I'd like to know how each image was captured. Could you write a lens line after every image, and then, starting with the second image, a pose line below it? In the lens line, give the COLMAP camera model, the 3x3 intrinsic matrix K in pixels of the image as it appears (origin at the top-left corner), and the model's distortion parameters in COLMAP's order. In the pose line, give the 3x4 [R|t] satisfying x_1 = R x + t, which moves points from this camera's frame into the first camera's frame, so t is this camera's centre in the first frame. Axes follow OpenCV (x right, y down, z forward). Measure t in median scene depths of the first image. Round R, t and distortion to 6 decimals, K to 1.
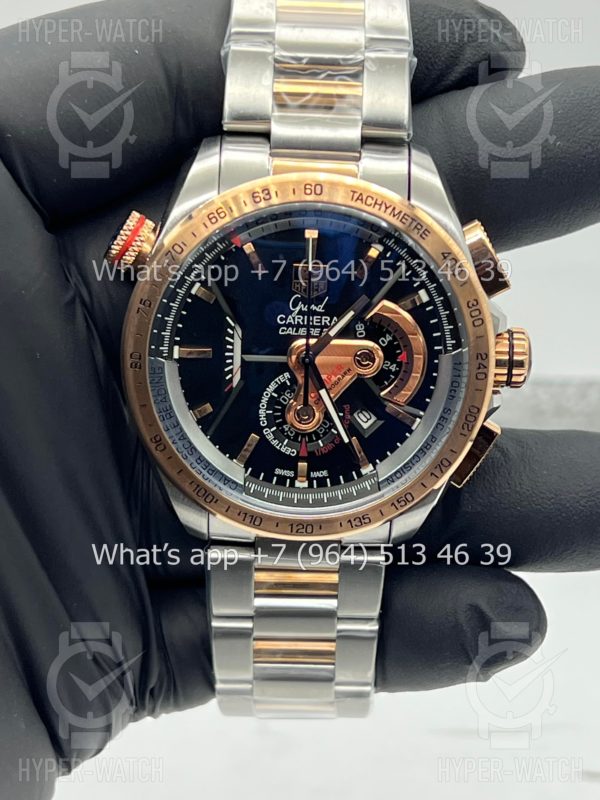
lens RADIAL K [[1823.8, 0, 284.6], [0, 1823.8, 400.4], [0, 0, 1]] dist [0.053045, 0.311094]
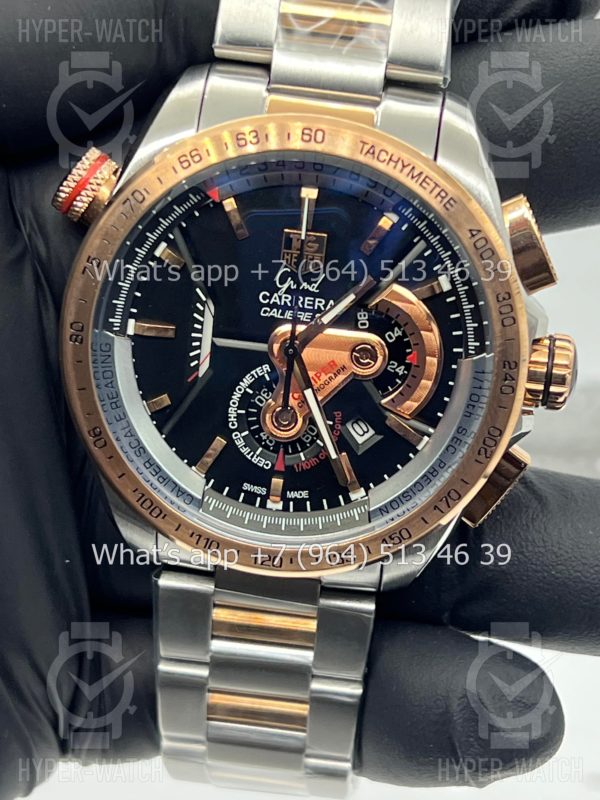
lens RADIAL K [[1852.9, 0, 300.0], [0, 1852.9, 400.0], [0, 0, 1]] dist [0.124542, 0.358443]
pose [[0.994268, 0.088648, -0.059776, 0.066063], [-0.089312, 0.995967, -0.008509, 0.005890], [0.058781, 0.013799, 0.998176, 0.189524]]
